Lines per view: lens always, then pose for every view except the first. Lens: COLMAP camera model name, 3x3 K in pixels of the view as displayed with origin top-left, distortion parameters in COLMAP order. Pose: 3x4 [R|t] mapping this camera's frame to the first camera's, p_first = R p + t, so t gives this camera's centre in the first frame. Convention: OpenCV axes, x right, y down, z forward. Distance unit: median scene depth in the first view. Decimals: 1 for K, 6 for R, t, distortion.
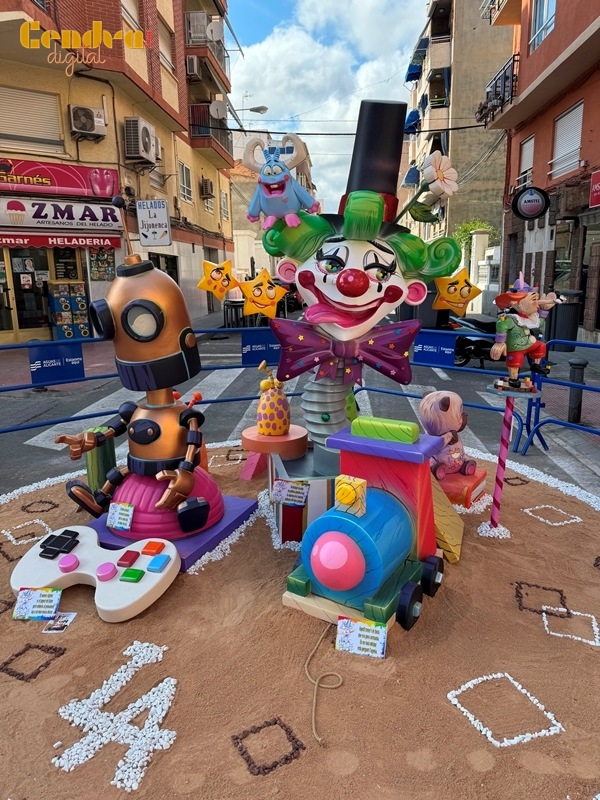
lens RADIAL K [[564.1, 0, 300.1], [0, 564.1, 397.8], [0, 0, 1]] dist [0.009288, -0.006714]
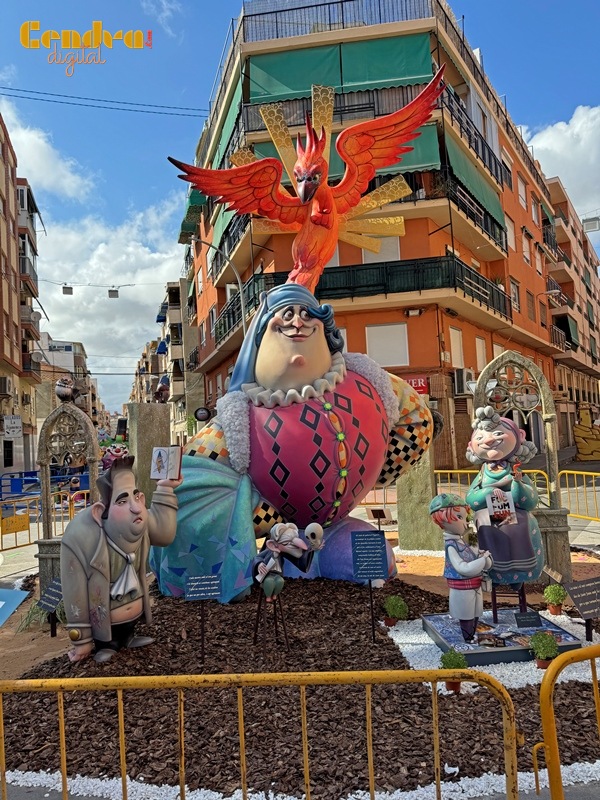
lens RADIAL K [[564.1, 0, 322.6], [0, 564.1, 410.0], [0, 0, 1]] dist [0.009288, -0.006714]
pose [[0.912614, -0.014981, 0.408548, -0.077135], [0.123859, 0.962493, -0.241382, 0.231810], [-0.389609, 0.270891, 0.880240, -1.107969]]
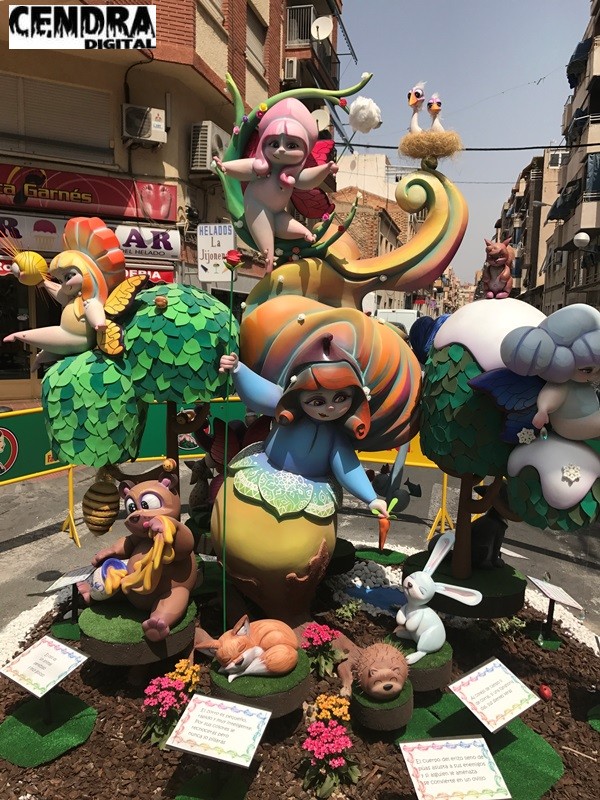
lens RADIAL K [[648.5, 0, 303.5], [0, 648.5, 396.8], [0, 0, 1]] dist [0.008582, 0.005312]
pose [[0.984690, 0.064954, -0.161760, 0.014734], [-0.079290, 0.993323, -0.083798, -0.045333], [0.155237, 0.095341, 0.983266, 0.152402]]
